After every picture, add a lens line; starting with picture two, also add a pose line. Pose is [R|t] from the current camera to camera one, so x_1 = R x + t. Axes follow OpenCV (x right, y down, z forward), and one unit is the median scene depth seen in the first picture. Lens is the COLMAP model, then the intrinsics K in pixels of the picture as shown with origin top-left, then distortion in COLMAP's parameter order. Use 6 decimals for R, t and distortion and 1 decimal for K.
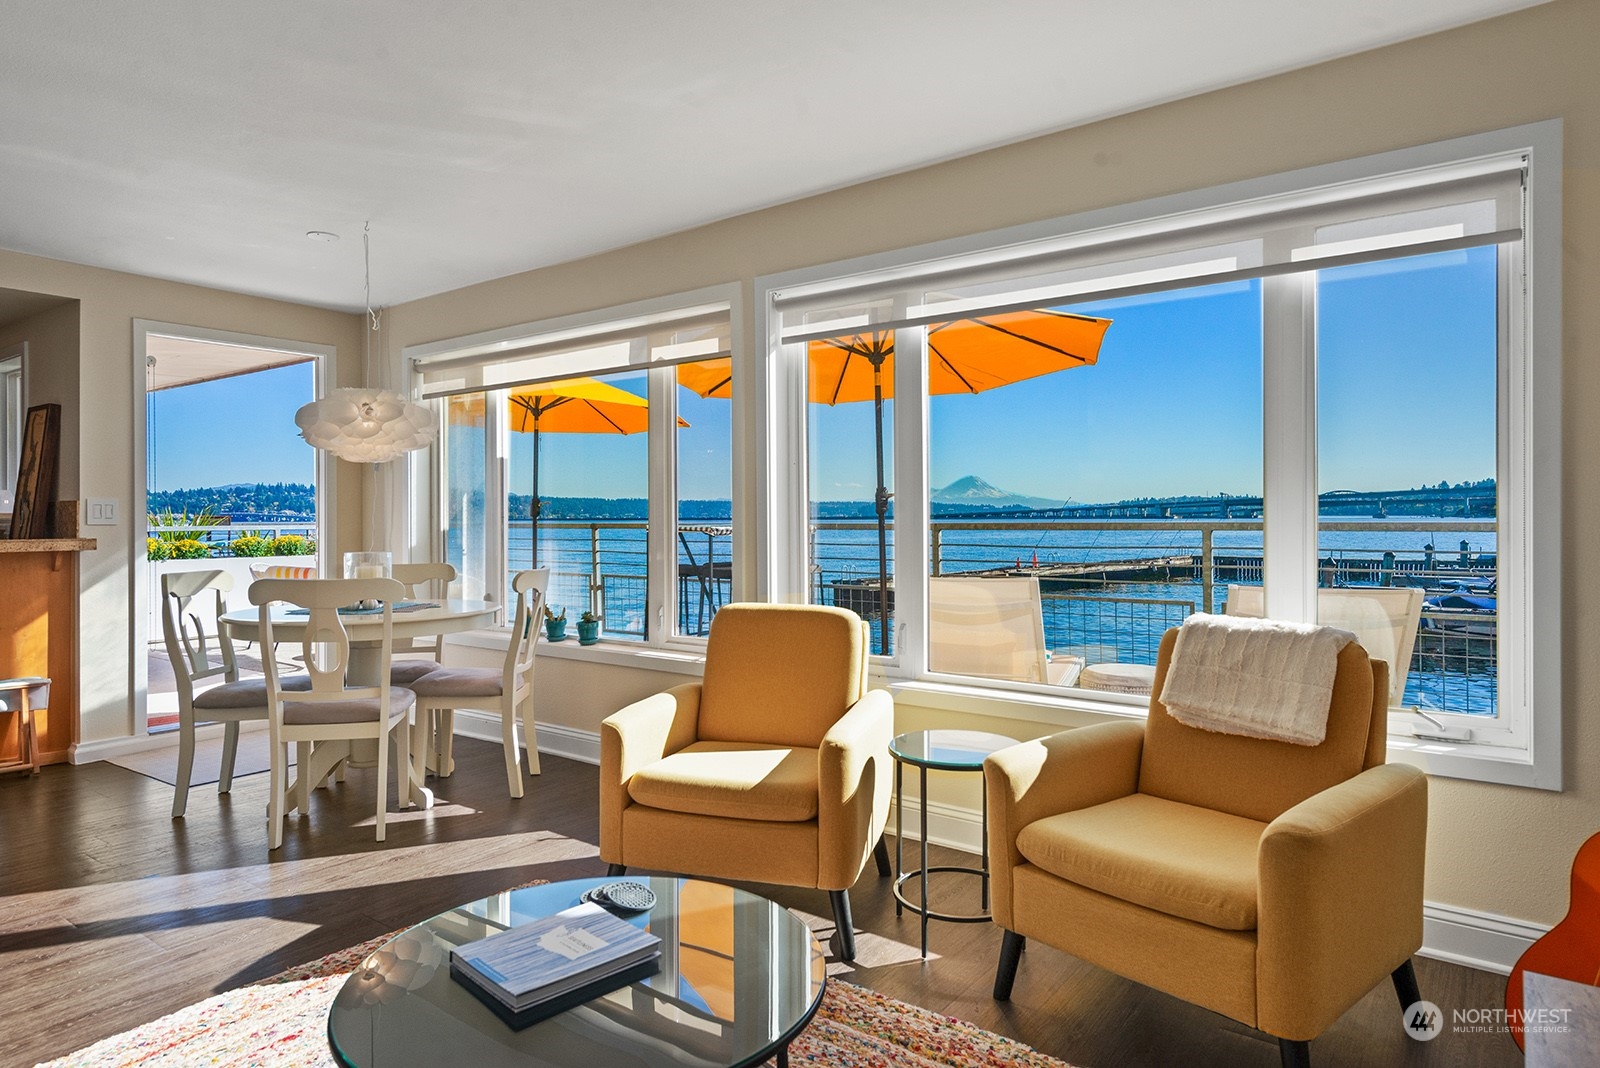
lens RADIAL K [[971.9, 0, 800.6], [0, 971.9, 523.6], [0, 0, 1]] dist [0.029008, -0.013125]
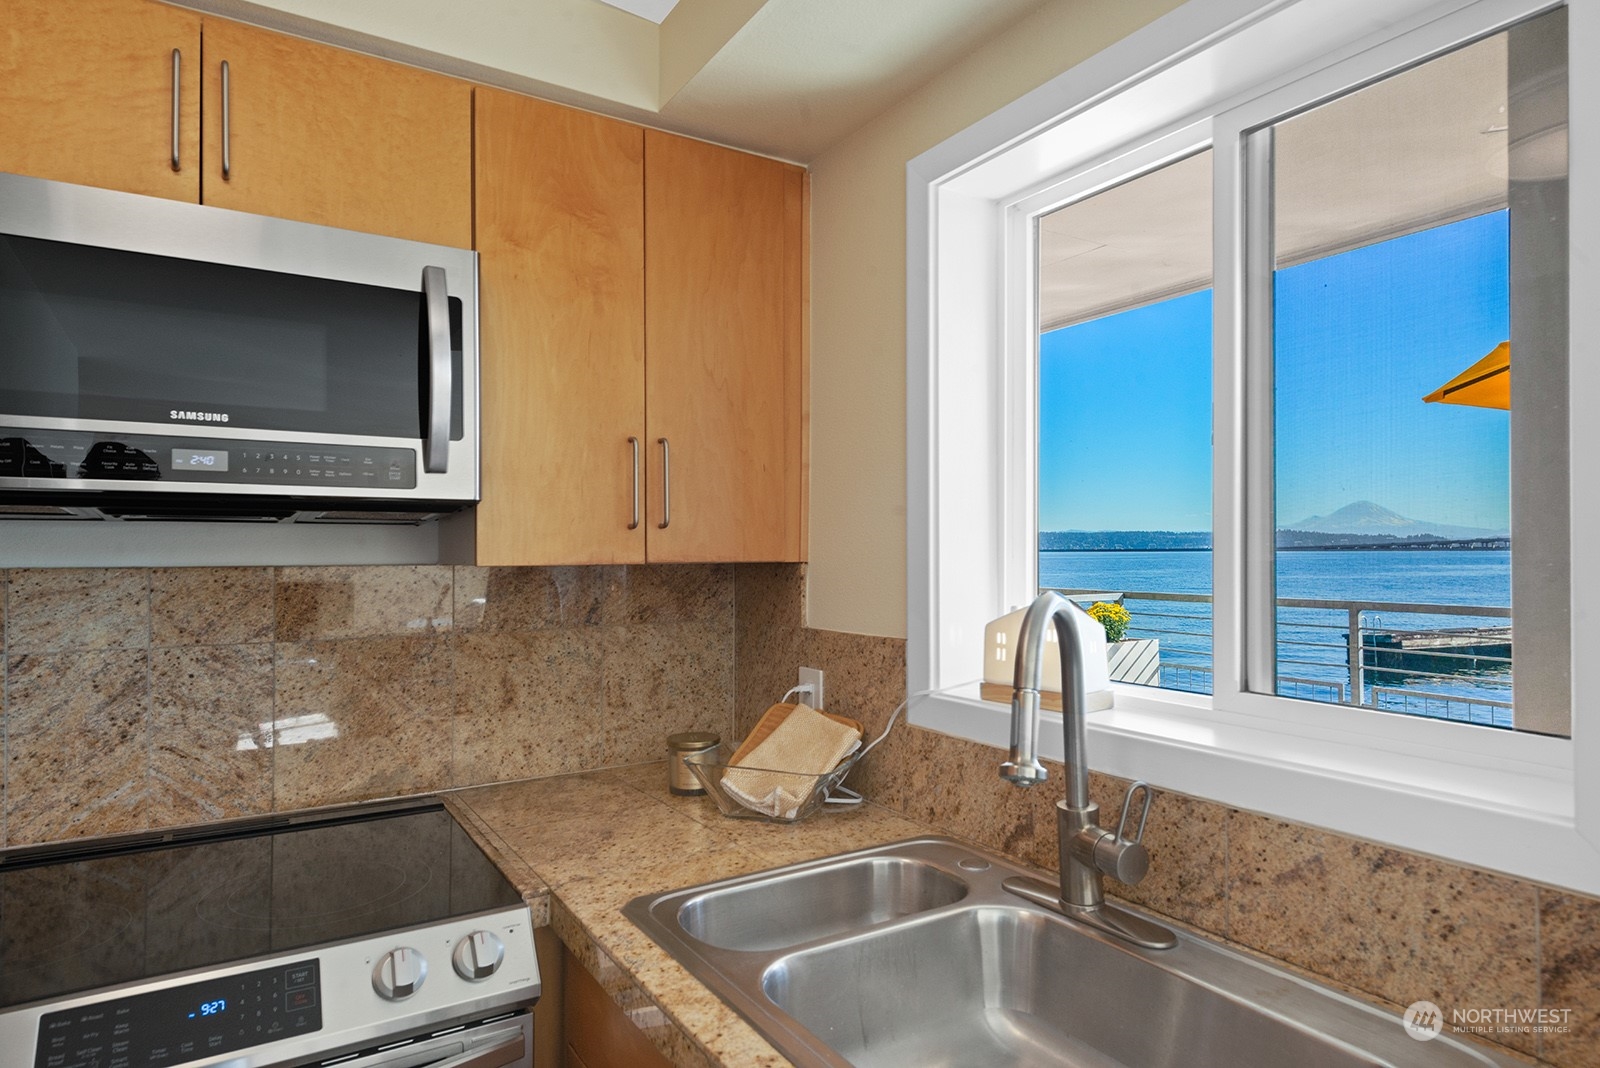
lens RADIAL K [[914.3, 0, 799.6], [0, 914.3, 538.5], [0, 0, 1]] dist [0.016078, -0.008160]
pose [[0.939745, -0.005257, -0.341837, -1.021932], [-0.000561, 0.999857, -0.016918, -0.060284], [0.341877, 0.016091, 0.939607, 0.956588]]
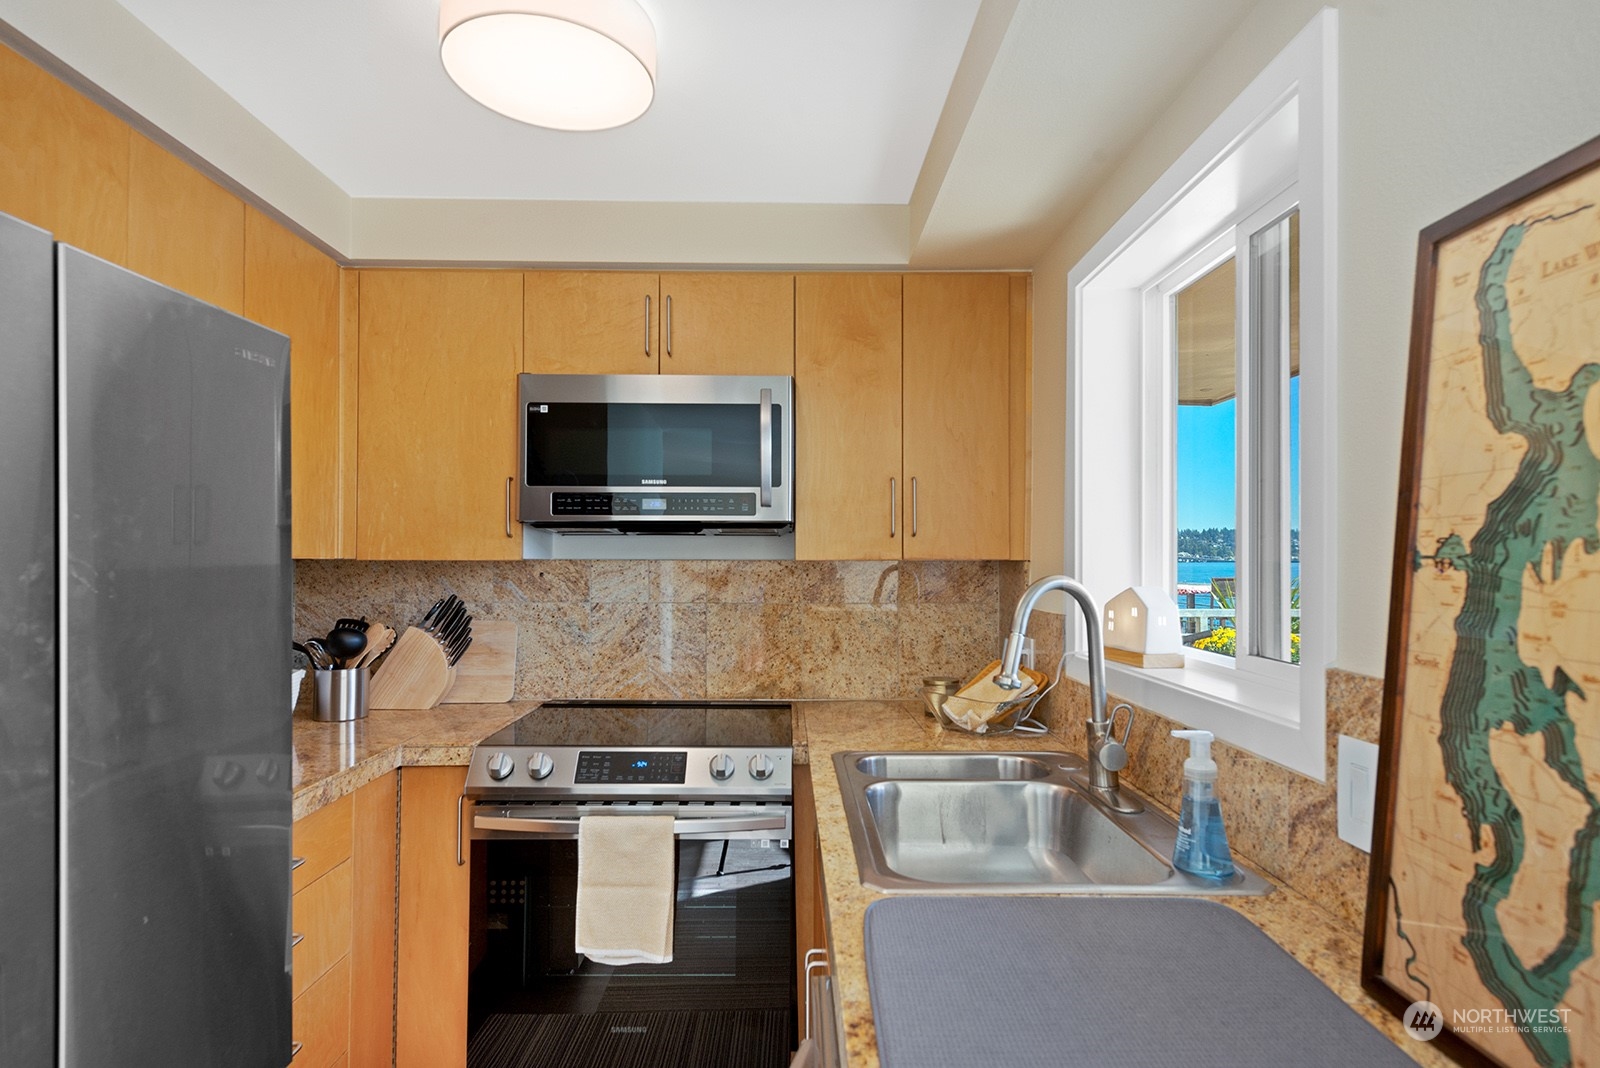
lens RADIAL K [[843.7, 0, 802.5], [0, 843.7, 542.3], [0, 0, 1]] dist [0.025425, -0.003658]
pose [[0.629399, -0.012175, -0.776987, -0.834841], [-0.007071, 0.999746, -0.021393, -0.055454], [0.777050, 0.018959, 0.629153, 0.905881]]
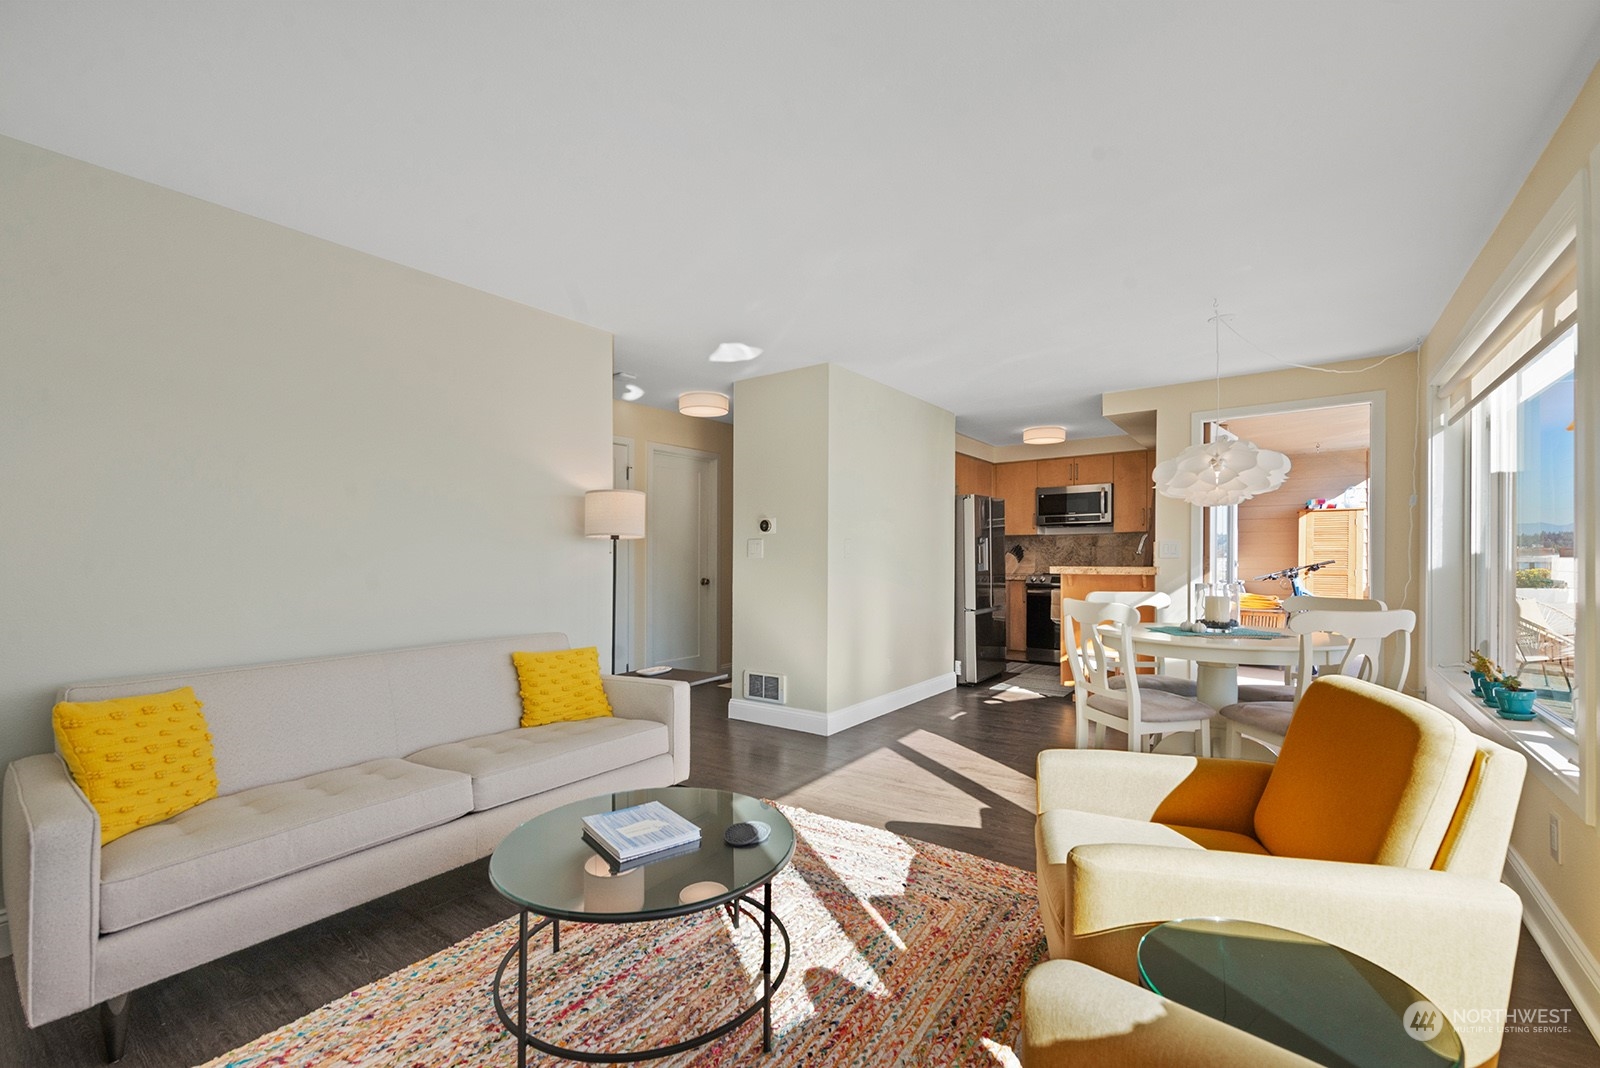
lens RADIAL K [[683.7, 0, 759.8], [0, 683.7, 573.0], [0, 0, 1]] dist [0.002564, 0.000171]
pose [[-0.008910, 0.026672, -0.999605, 0.350762], [0.001423, 0.999644, 0.026660, -0.004951], [0.999959, -0.001185, -0.008945, 0.428822]]
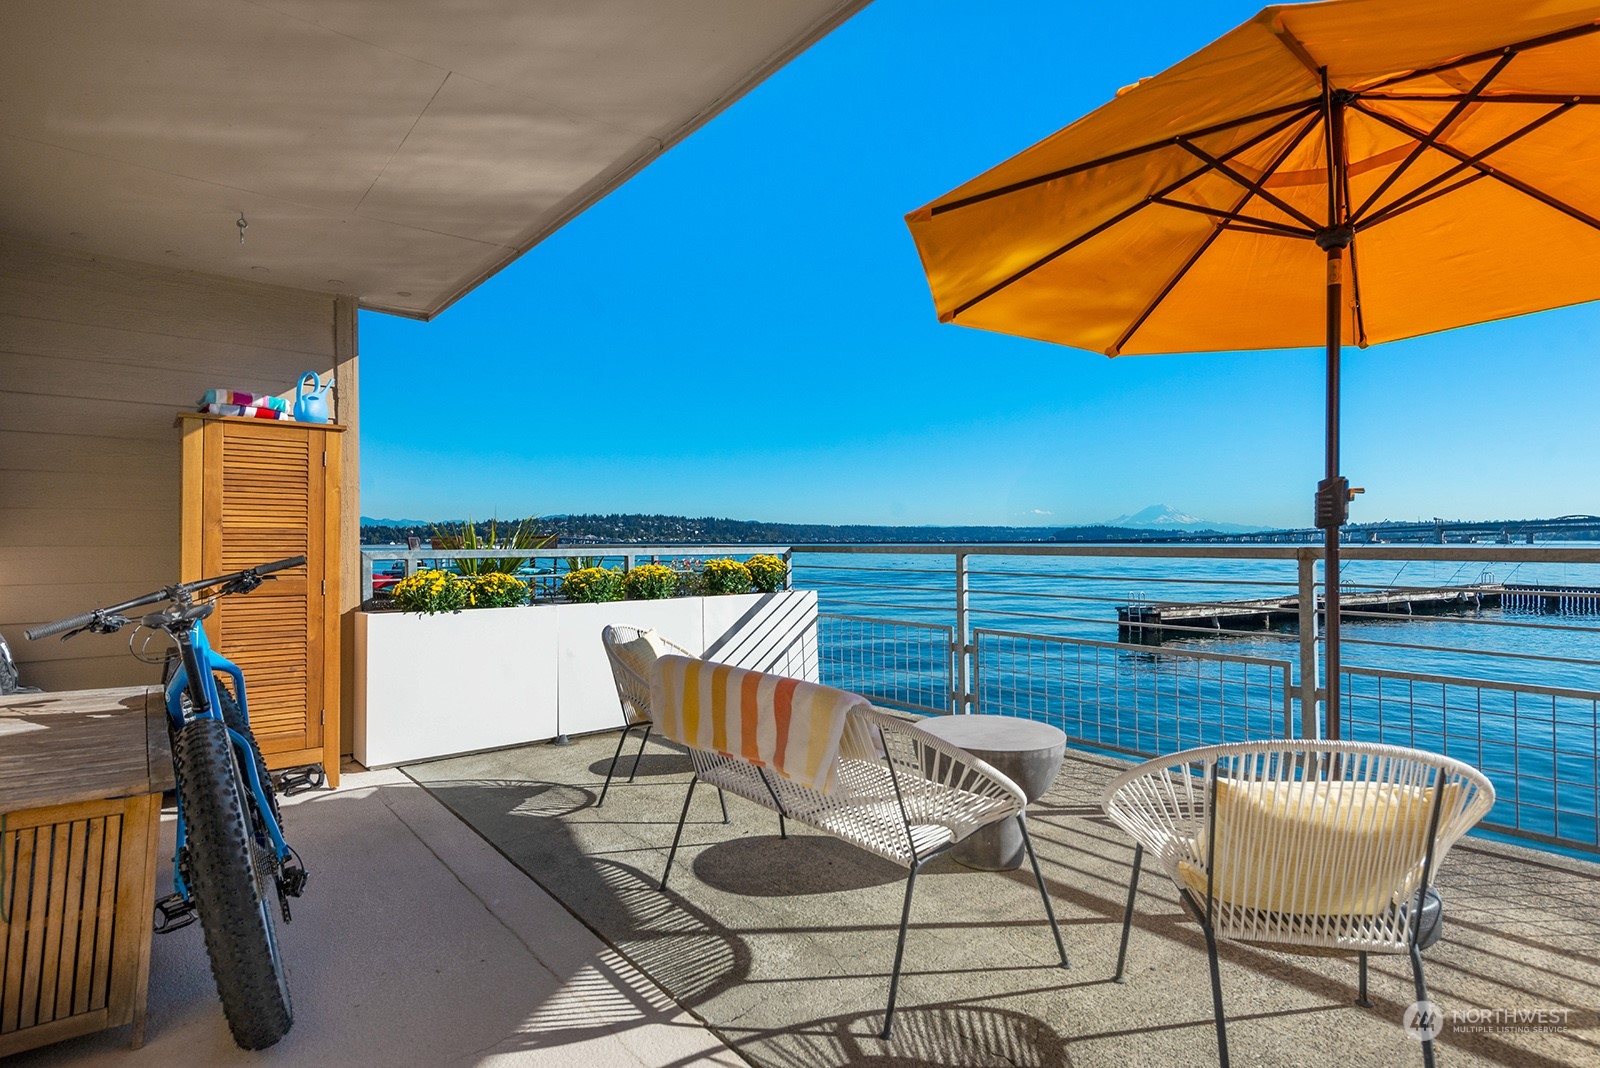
lens RADIAL K [[803.0, 0, 799.8], [0, 803.0, 535.7], [0, 0, 1]] dist [0.015744, -0.005008]
pose [[0.974542, 0.000498, -0.224206, -0.728052], [-0.003469, 0.999911, -0.012857, -0.000014], [0.224180, 0.013307, 0.974457, 1.220717]]
